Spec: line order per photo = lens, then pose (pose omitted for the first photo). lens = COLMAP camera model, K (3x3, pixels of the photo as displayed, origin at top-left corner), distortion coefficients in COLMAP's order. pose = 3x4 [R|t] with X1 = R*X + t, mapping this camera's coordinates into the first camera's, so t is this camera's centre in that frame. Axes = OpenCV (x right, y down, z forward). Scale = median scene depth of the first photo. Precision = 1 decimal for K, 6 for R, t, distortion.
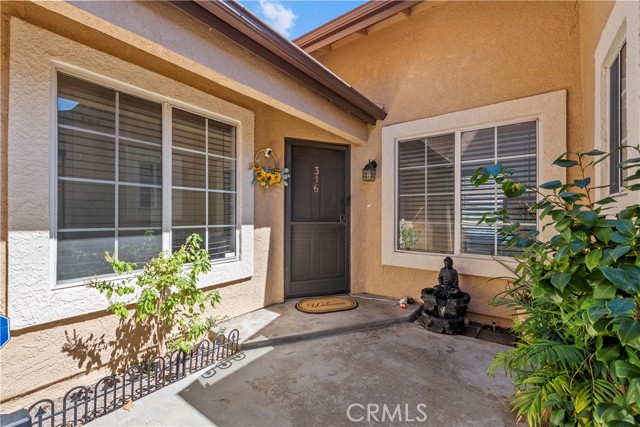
lens RADIAL K [[280.8, 0, 319.0], [0, 280.8, 215.0], [0, 0, 1]] dist [-0.000277, -0.000801]
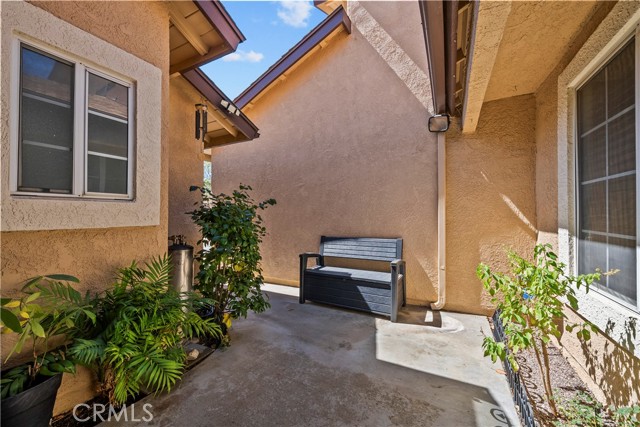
lens RADIAL K [[241.2, 0, 320.8], [0, 241.2, 213.4], [0, 0, 1]] dist [0.000007, -0.000371]
pose [[-0.987679, -0.000981, -0.156491, 0.245374], [0.000560, 0.999952, -0.009803, -0.004285], [0.156493, -0.009770, -0.987631, 1.773147]]
